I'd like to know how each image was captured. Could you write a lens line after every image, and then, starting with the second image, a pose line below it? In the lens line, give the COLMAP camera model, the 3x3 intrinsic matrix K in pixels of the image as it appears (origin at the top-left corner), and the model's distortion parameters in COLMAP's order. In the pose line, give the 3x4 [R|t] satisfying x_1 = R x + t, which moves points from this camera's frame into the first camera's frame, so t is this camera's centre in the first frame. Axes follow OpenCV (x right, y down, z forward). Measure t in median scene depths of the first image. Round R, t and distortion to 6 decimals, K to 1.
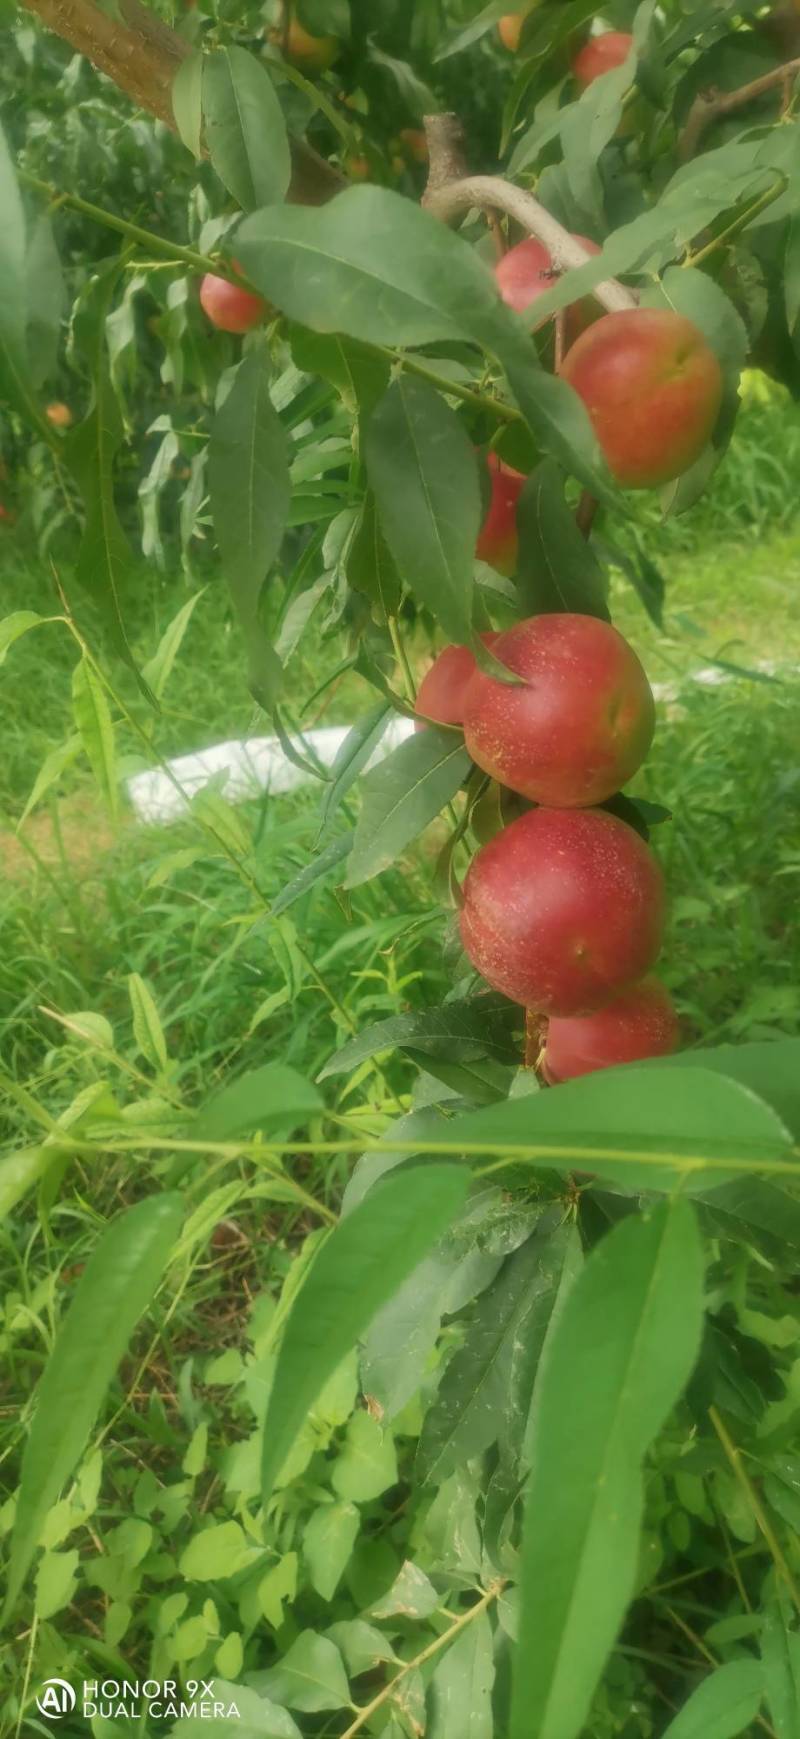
lens RADIAL K [[1306.6, 0, 397.9], [0, 1306.6, 874.0], [0, 0, 1]] dist [0.038574, -0.059252]
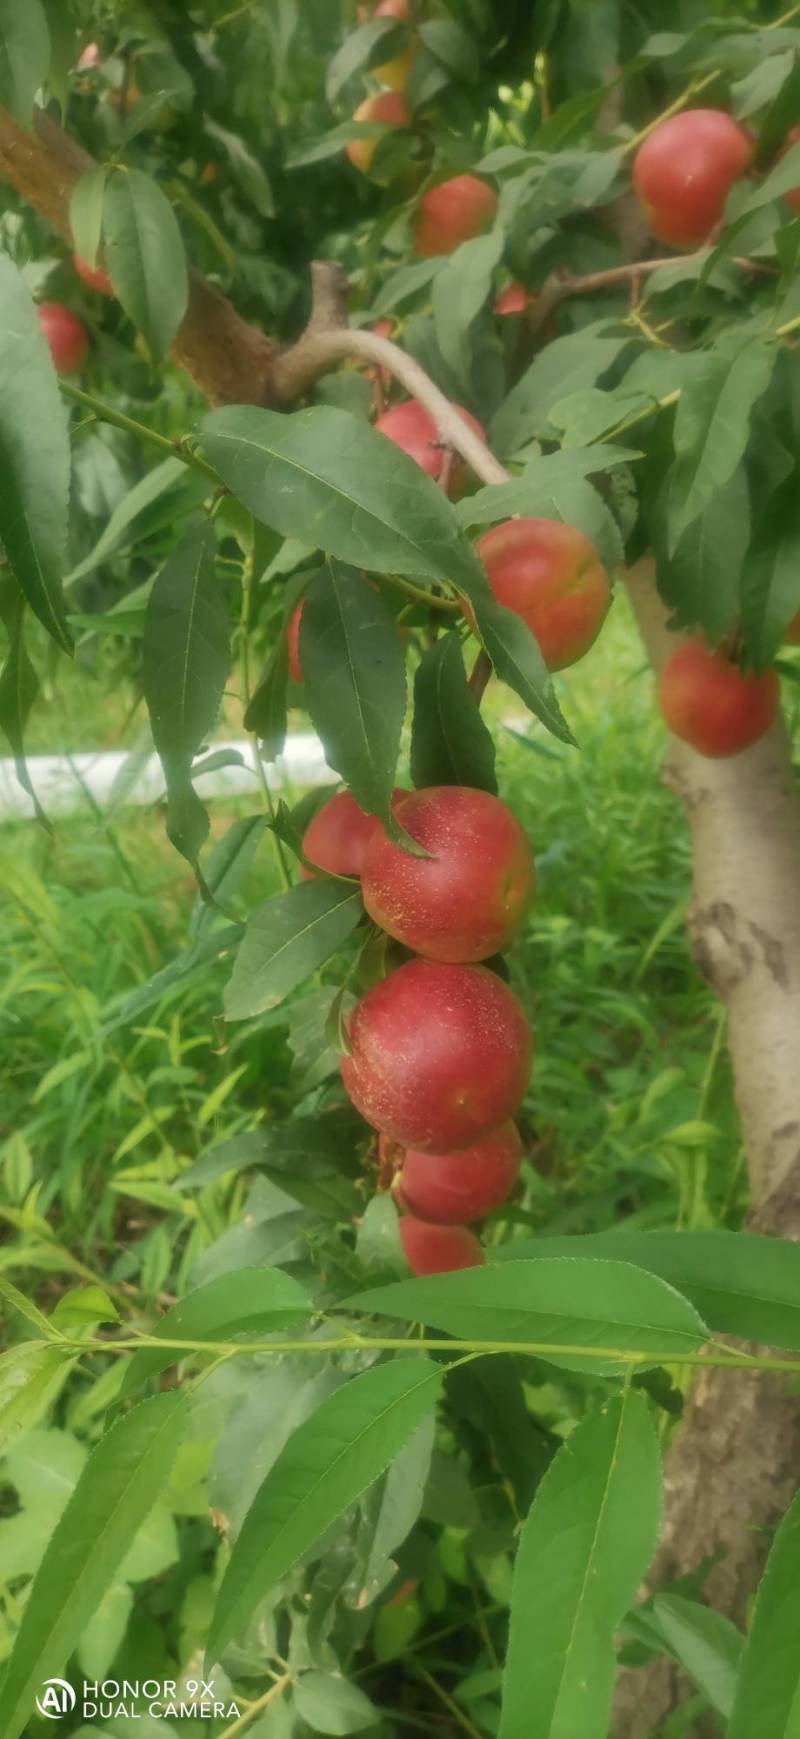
lens RADIAL K [[1306.6, 0, 397.9], [0, 1306.6, 874.0], [0, 0, 1]] dist [0.038574, -0.059252]
pose [[0.975561, 0.062525, 0.210647, -0.133956], [-0.059193, 0.998002, -0.022092, -0.089513], [-0.211607, 0.009083, 0.977313, -0.046333]]
